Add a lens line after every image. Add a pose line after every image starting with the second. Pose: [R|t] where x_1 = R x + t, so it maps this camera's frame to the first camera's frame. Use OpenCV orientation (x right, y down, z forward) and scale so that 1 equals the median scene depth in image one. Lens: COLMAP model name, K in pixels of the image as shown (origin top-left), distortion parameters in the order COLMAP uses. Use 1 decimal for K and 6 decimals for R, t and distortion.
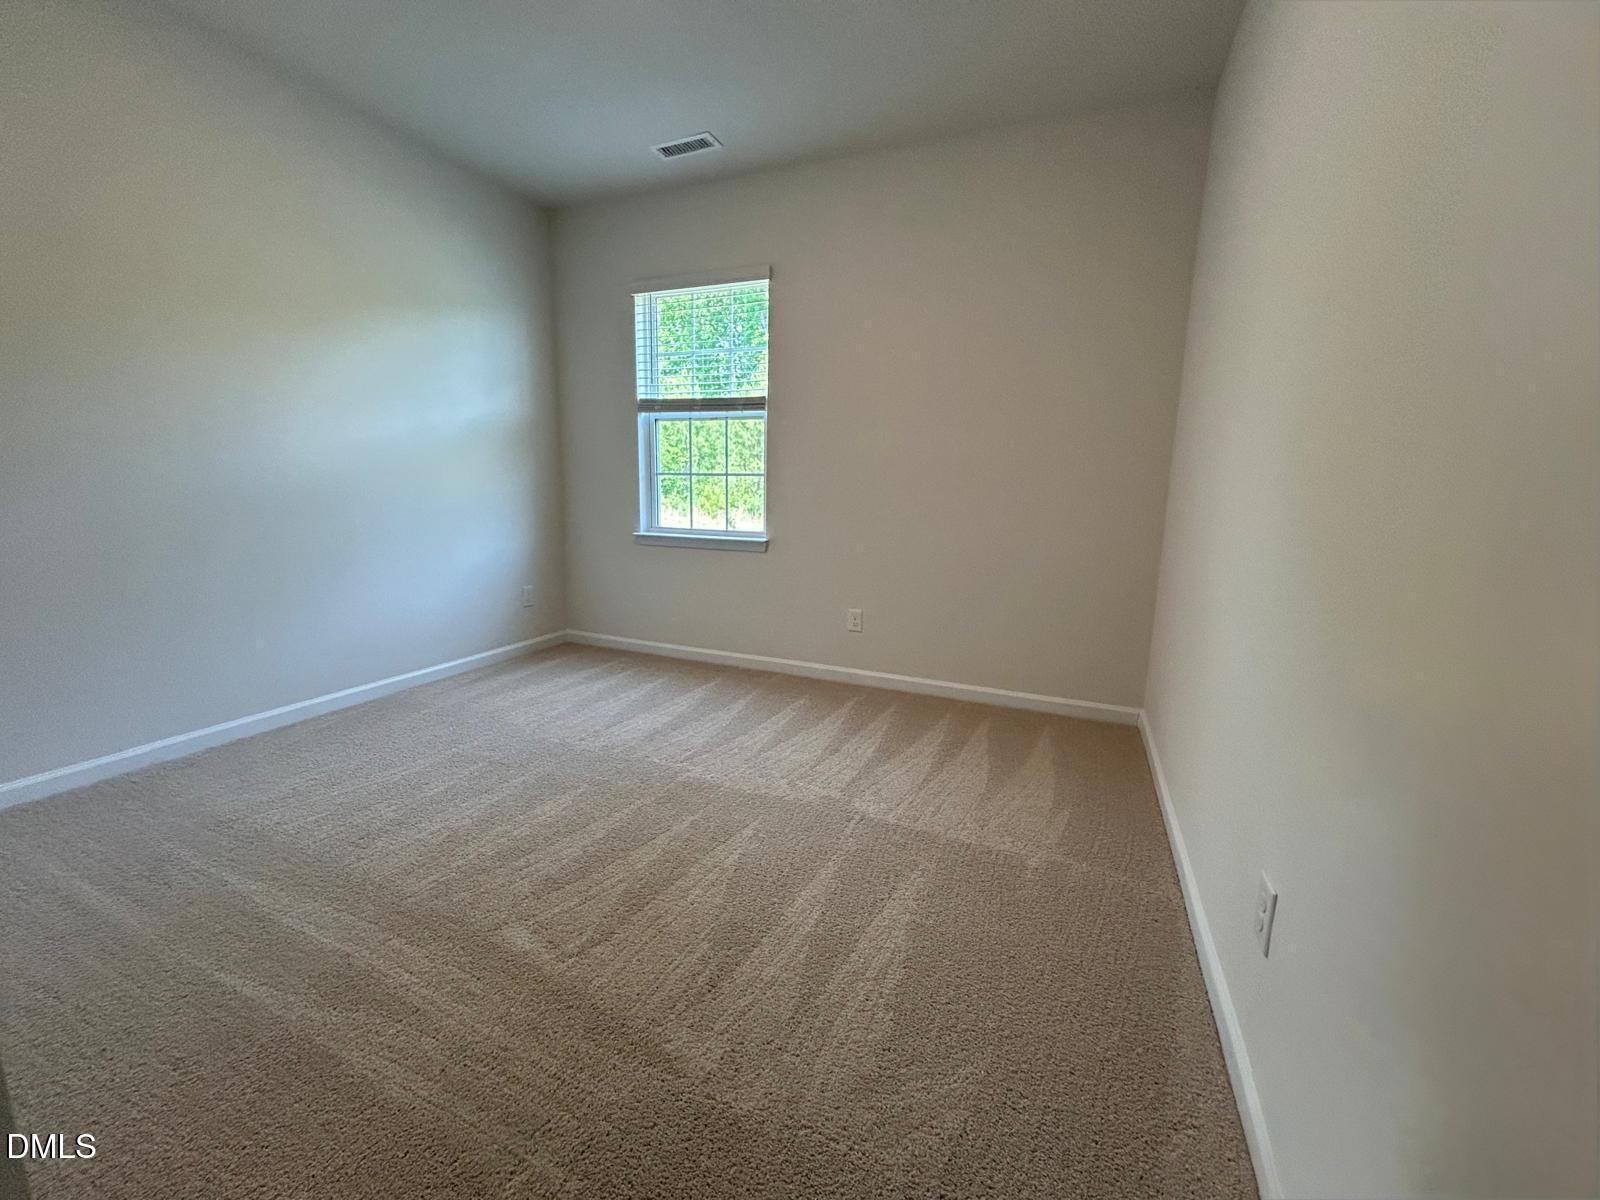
lens RADIAL K [[640.8, 0, 800.0], [0, 640.8, 600.0], [0, 0, 1]] dist [0.000600, 0.000167]
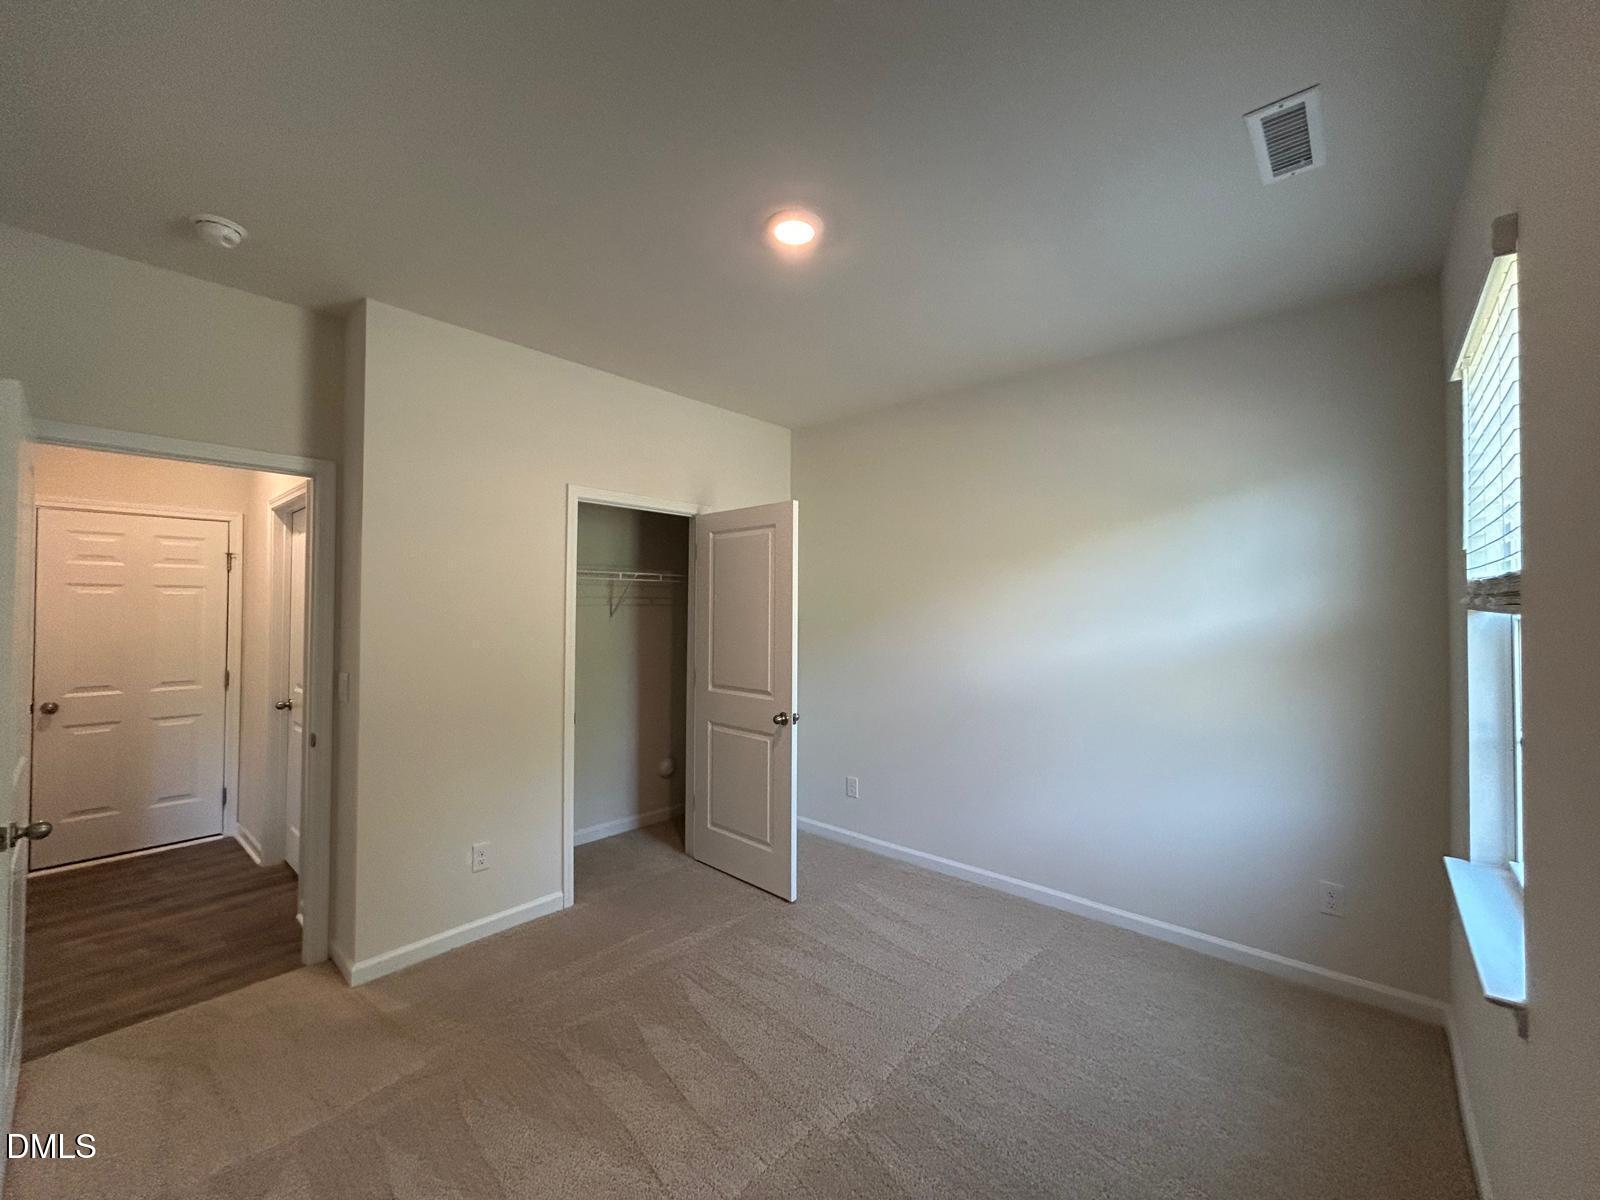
lens RADIAL K [[640.8, 0, 800.0], [0, 640.8, 600.0], [0, 0, 1]] dist [0.000600, 0.000167]
pose [[-0.272054, -0.025488, -0.961944, 0.367520], [-0.201061, 0.979091, 0.030922, -0.230083], [0.941043, 0.201822, -0.271490, 0.715771]]
